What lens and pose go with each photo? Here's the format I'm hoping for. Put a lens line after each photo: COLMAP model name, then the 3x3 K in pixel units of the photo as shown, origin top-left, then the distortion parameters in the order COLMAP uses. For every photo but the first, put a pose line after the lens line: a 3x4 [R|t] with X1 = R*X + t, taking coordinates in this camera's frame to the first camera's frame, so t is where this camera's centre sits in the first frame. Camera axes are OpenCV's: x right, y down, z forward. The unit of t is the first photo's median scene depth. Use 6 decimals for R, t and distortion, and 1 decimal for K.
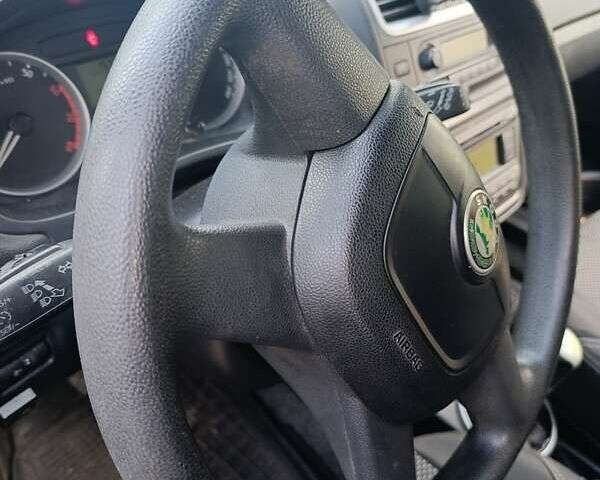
lens RADIAL K [[599.1, 0, 300.0], [0, 599.1, 240.0], [0, 0, 1]] dist [0.119901, -0.244323]
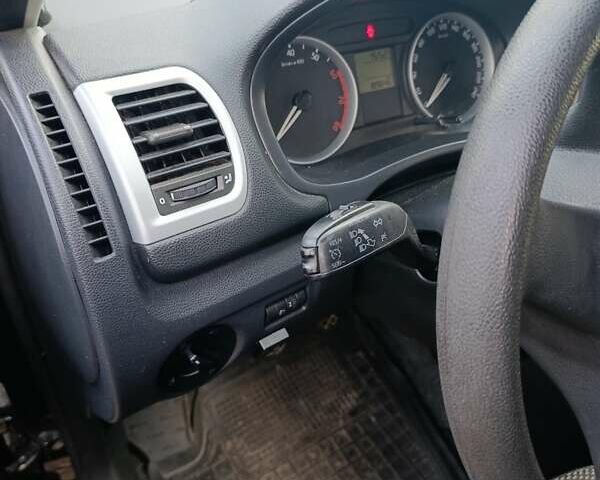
lens RADIAL K [[599.1, 0, 300.0], [0, 599.1, 240.0], [0, 0, 1]] dist [0.119901, -0.244323]
pose [[0.961955, 0.158995, -0.222178, -0.174875], [-0.161600, 0.986835, 0.006523, 0.061310], [0.220290, 0.029629, 0.974984, -0.097677]]
